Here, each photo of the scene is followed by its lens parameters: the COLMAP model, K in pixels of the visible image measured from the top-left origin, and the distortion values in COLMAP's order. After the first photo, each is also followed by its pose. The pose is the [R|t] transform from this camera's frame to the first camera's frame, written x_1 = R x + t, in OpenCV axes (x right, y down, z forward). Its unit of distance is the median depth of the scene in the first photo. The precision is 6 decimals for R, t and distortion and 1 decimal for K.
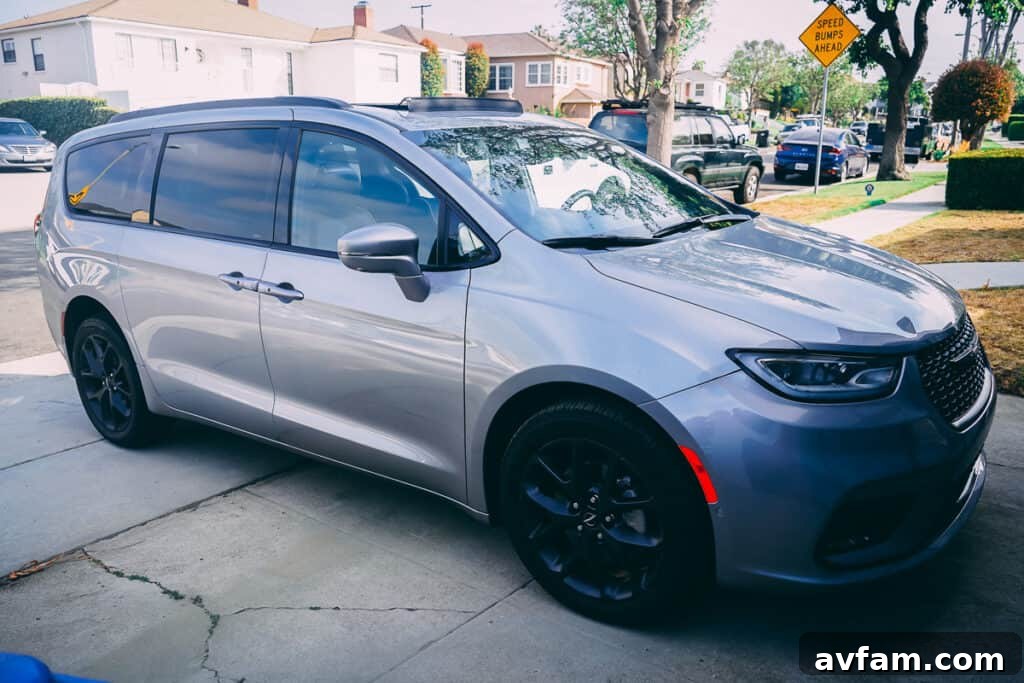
lens RADIAL K [[800.9, 0, 509.2], [0, 800.9, 345.1], [0, 0, 1]] dist [-0.000953, 0.000117]
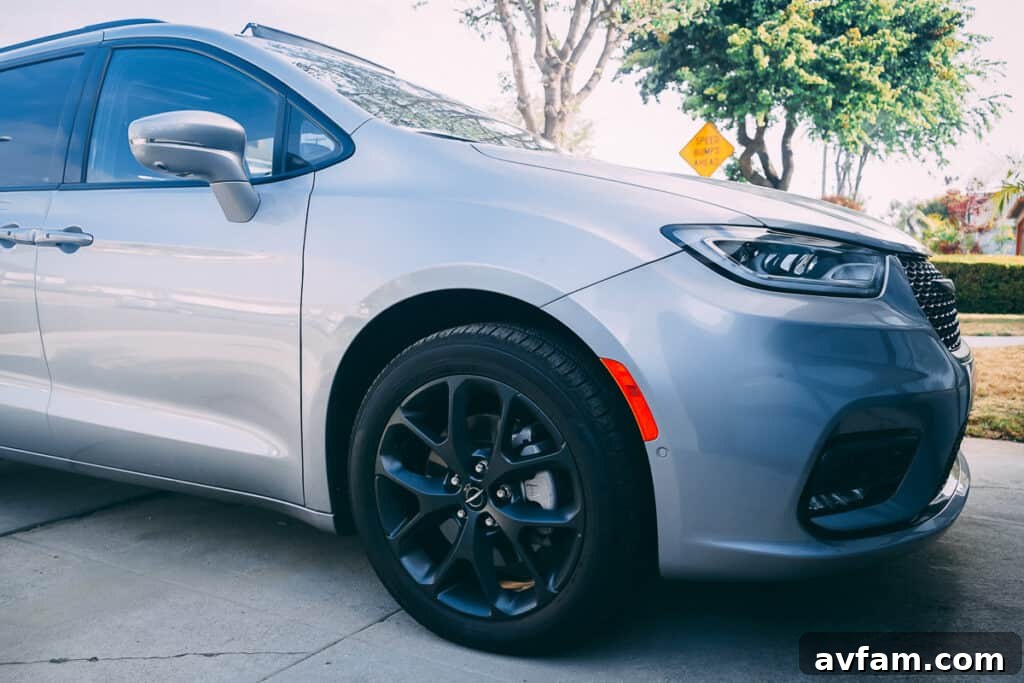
lens RADIAL K [[800.9, 0, 509.2], [0, 800.9, 345.1], [0, 0, 1]] dist [-0.000953, 0.000117]
pose [[0.991056, 0.011019, 0.132987, 0.032423], [0.010910, 0.986558, -0.163048, 0.179010], [-0.132996, 0.163041, 0.977614, 0.258938]]
